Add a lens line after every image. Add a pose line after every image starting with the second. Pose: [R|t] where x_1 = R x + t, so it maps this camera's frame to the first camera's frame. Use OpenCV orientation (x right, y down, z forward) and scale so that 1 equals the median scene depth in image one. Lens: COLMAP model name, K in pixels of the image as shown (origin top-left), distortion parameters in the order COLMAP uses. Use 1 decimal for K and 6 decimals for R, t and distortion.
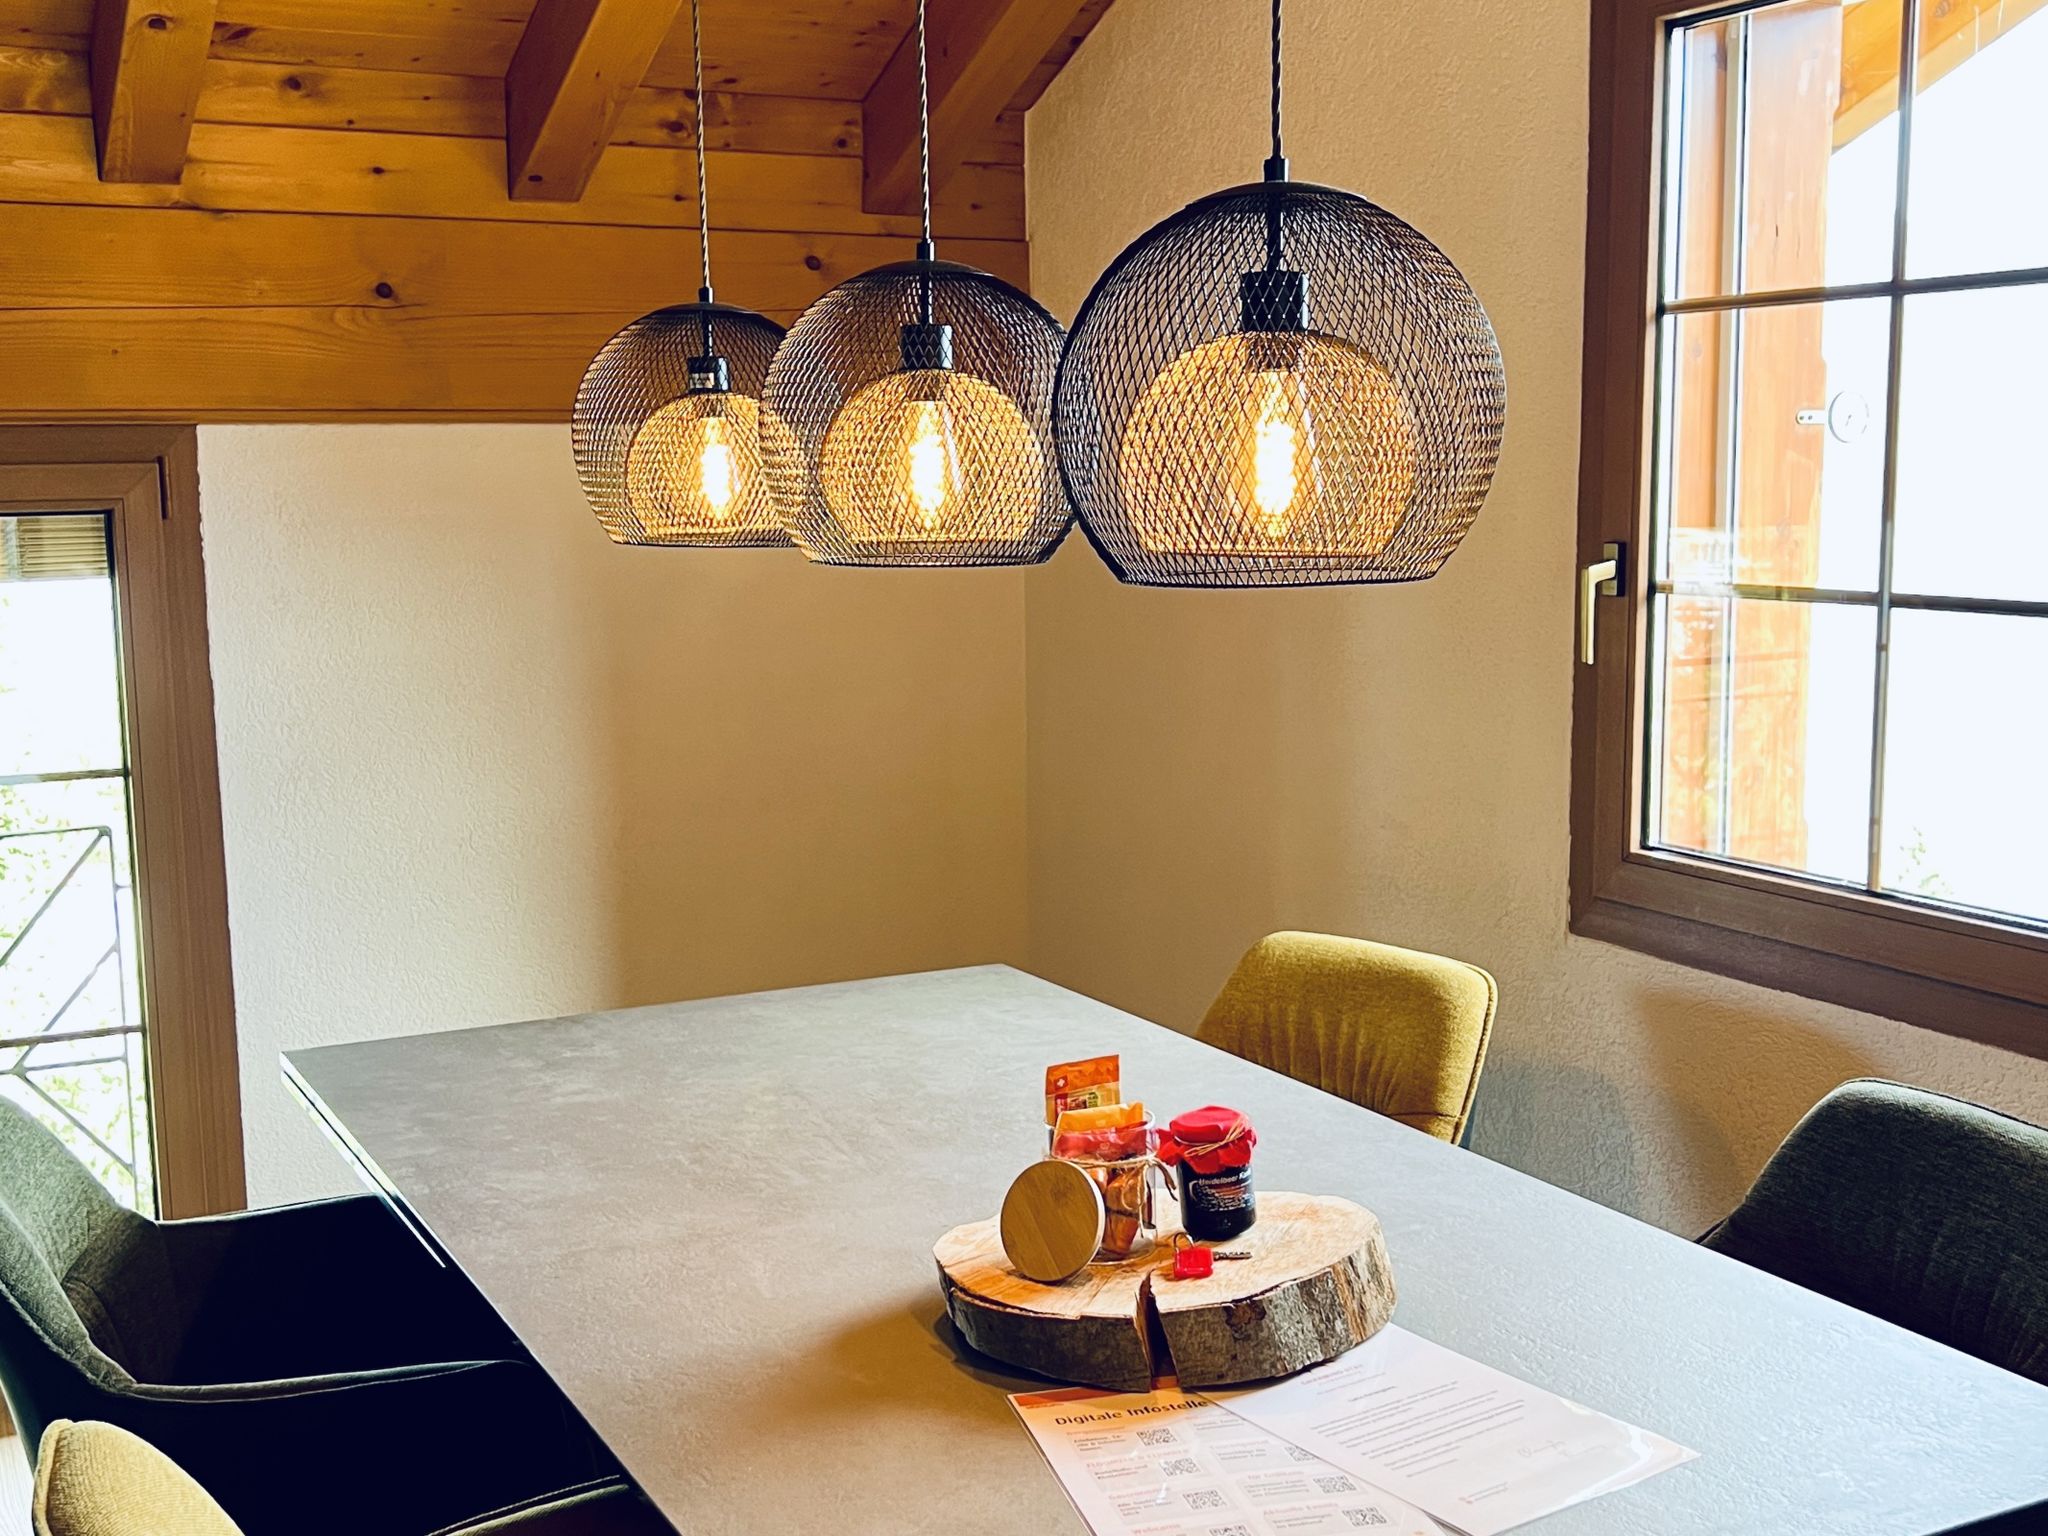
lens RADIAL K [[2327.1, 0, 1024.0], [0, 2327.1, 768.0], [0, 0, 1]] dist [0.078340, -0.037689]
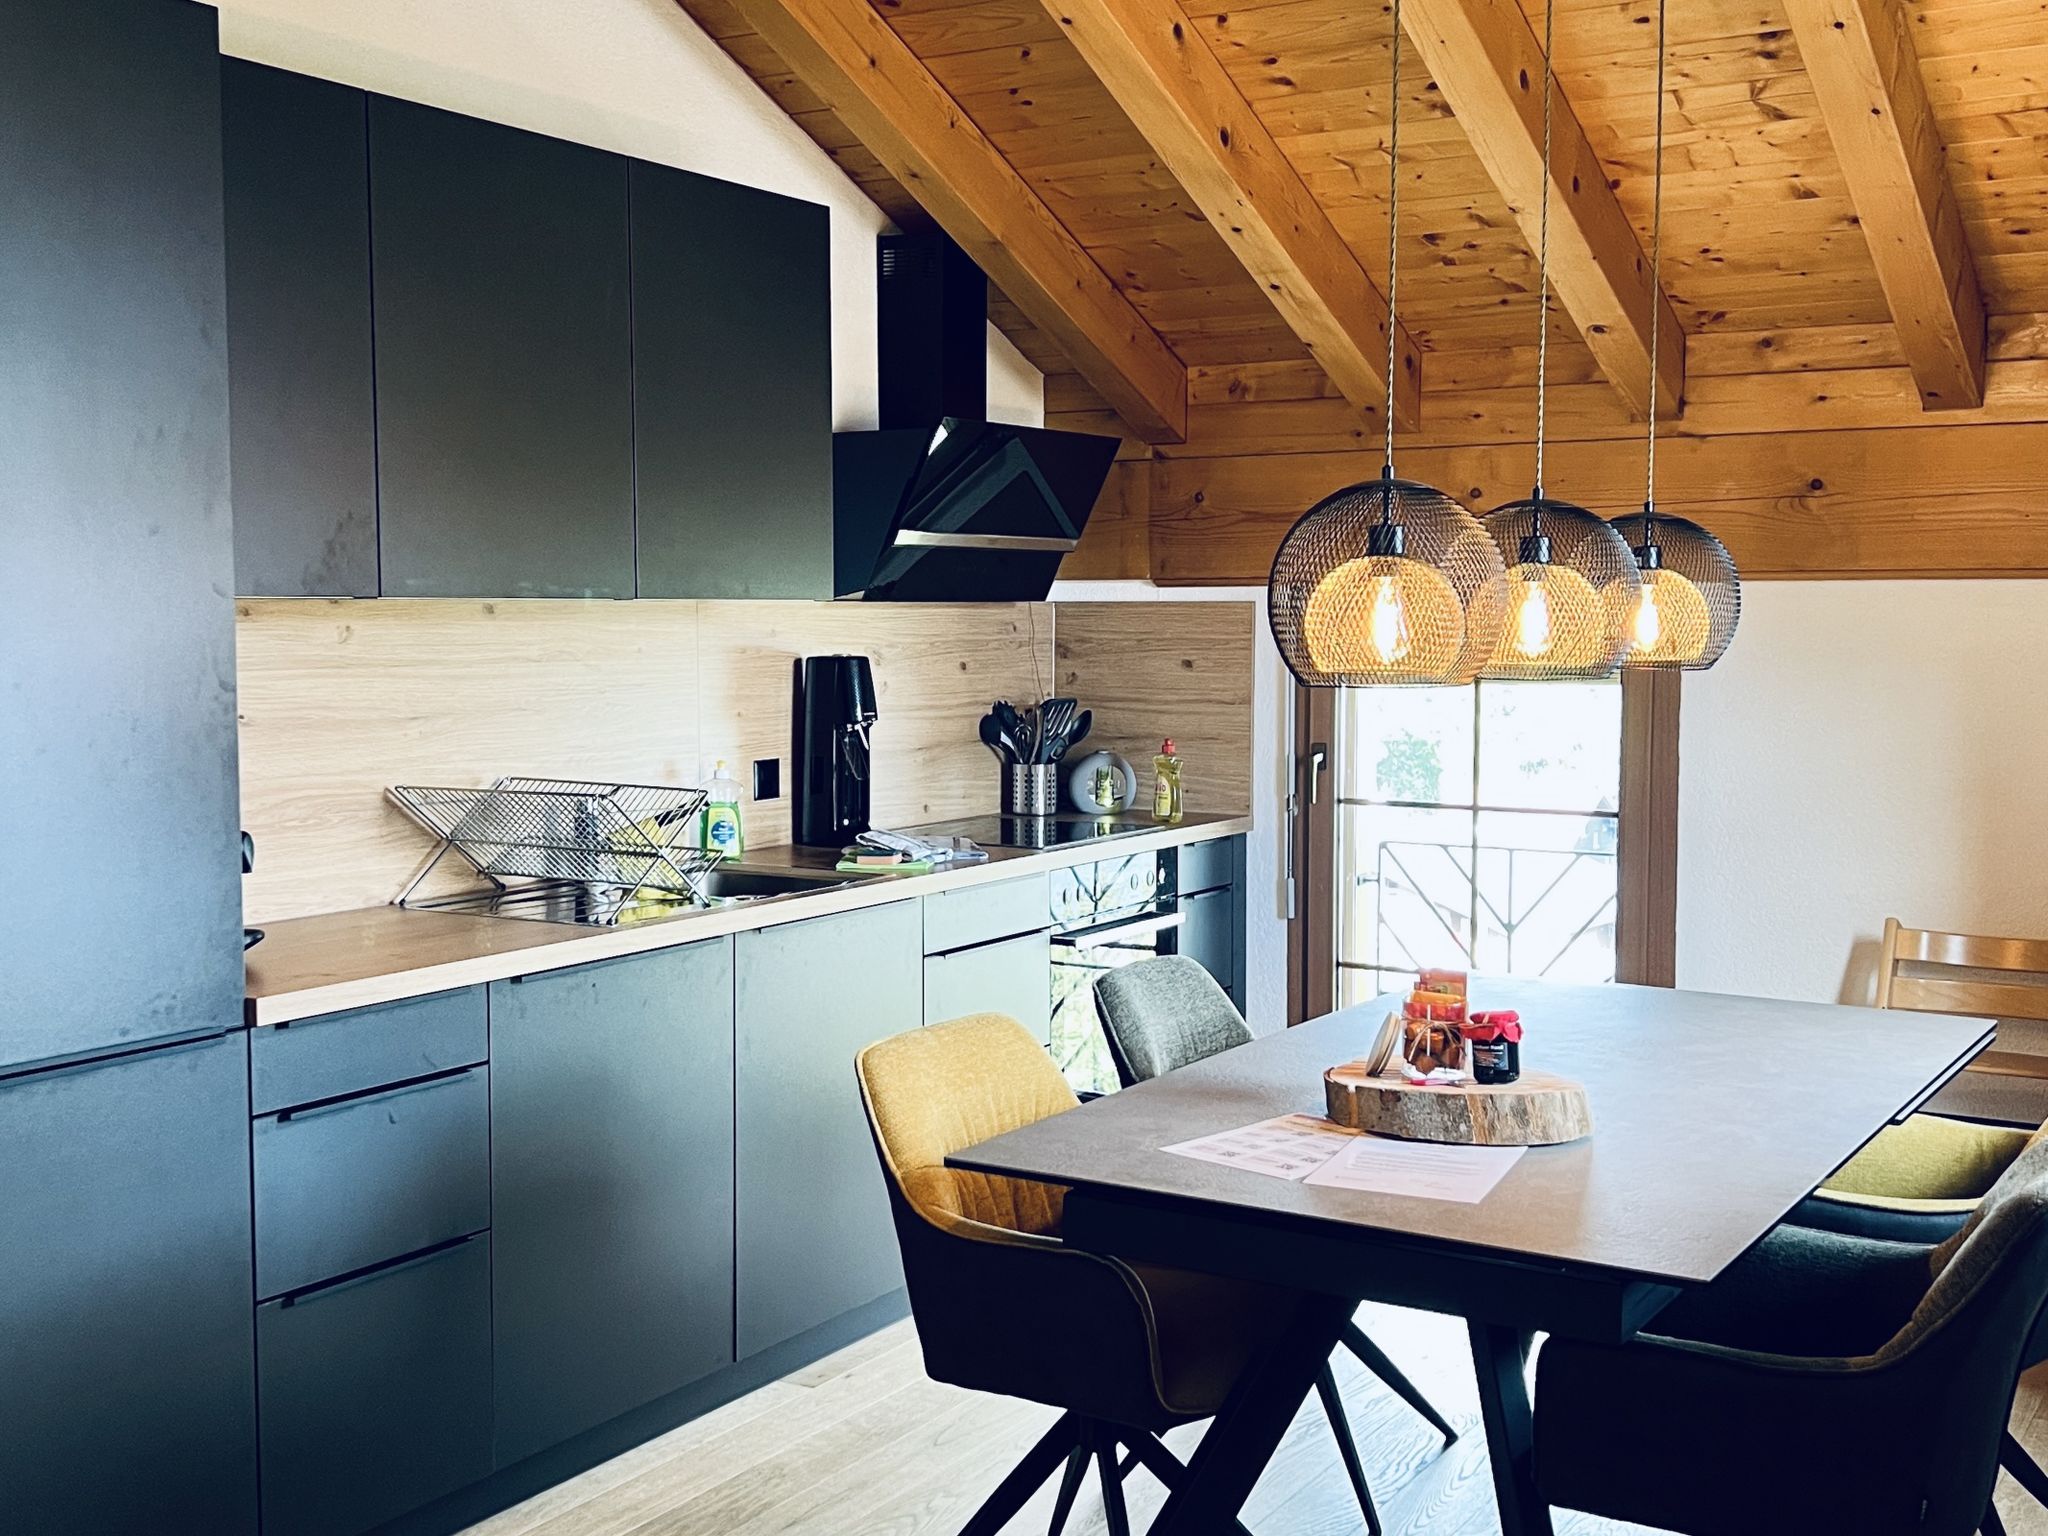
lens RADIAL K [[2327.1, 0, 1024.0], [0, 2327.1, 768.0], [0, 0, 1]] dist [0.078340, -0.037689]
pose [[0.520315, 0.079430, -0.850272, 0.686338], [-0.125129, 0.992010, 0.016099, -0.004456], [0.844757, 0.098017, 0.526097, -0.094804]]
